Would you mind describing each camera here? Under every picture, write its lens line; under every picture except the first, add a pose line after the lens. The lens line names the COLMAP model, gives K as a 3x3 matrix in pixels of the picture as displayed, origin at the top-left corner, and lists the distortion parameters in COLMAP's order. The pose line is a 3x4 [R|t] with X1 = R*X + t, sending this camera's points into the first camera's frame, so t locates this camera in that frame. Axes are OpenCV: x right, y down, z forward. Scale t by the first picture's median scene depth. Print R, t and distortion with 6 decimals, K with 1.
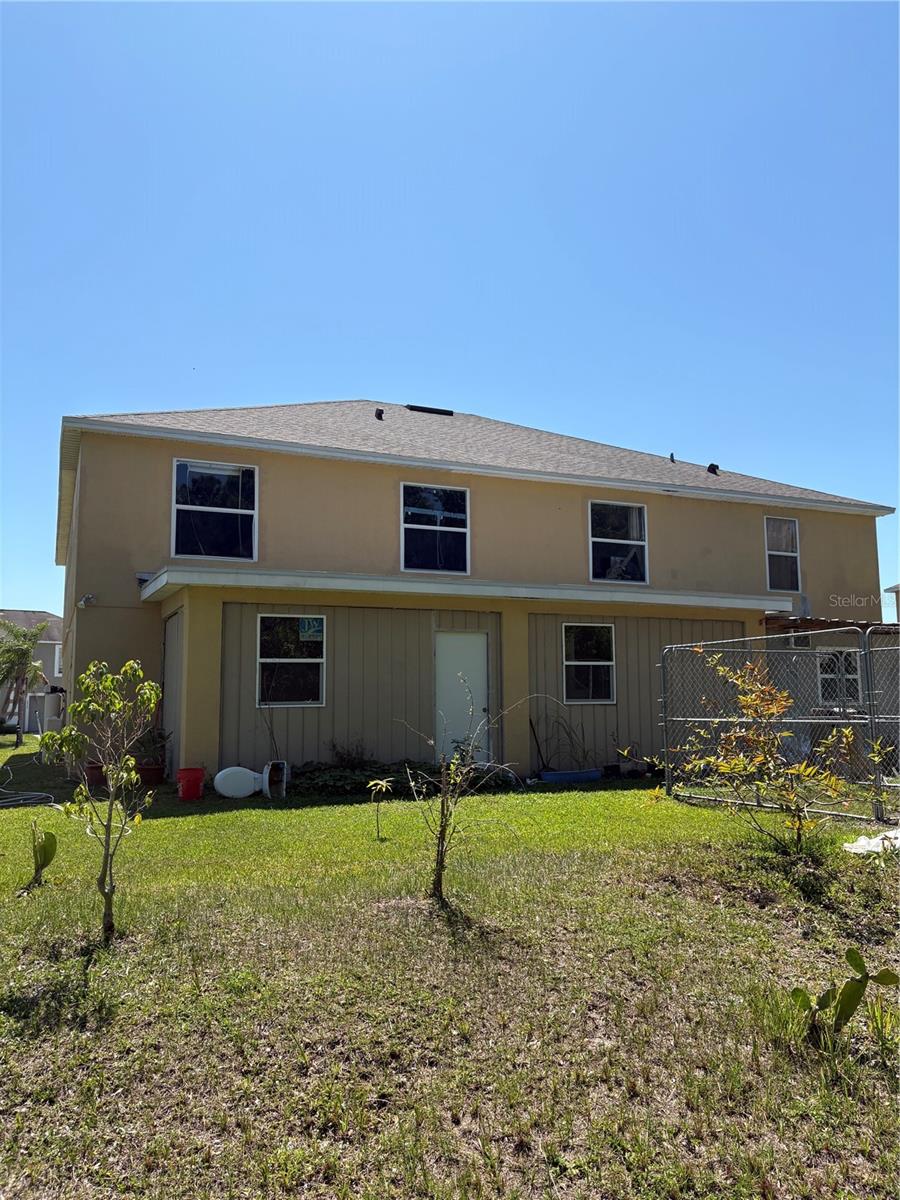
lens RADIAL K [[910.5, 0, 457.8], [0, 910.5, 603.9], [0, 0, 1]] dist [0.049168, -0.057582]
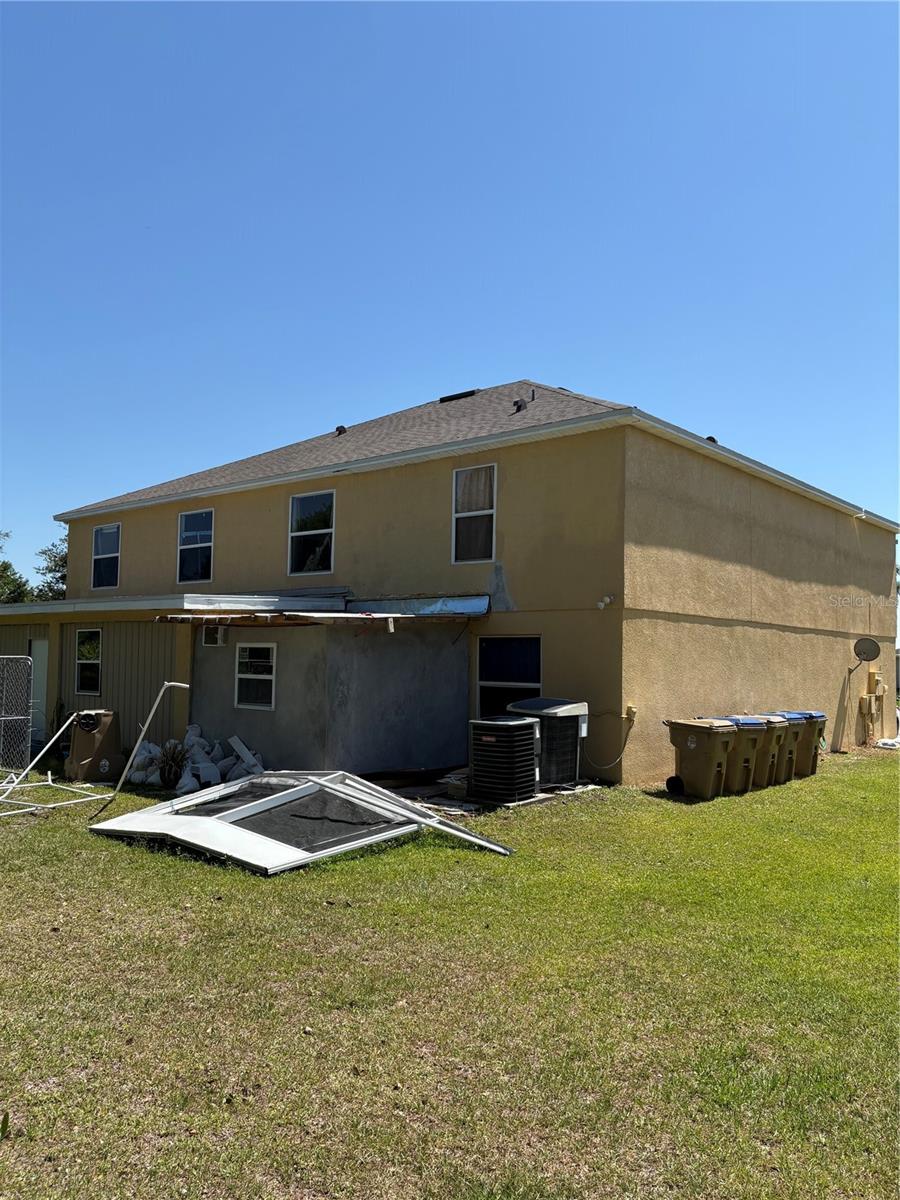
lens RADIAL K [[910.5, 0, 457.8], [0, 910.5, 603.9], [0, 0, 1]] dist [0.049168, -0.057582]
pose [[0.458290, -0.040738, -0.887869, 1.138226], [0.082534, 0.996583, -0.003124, 0.025407], [0.884962, -0.071847, 0.460086, 0.688349]]
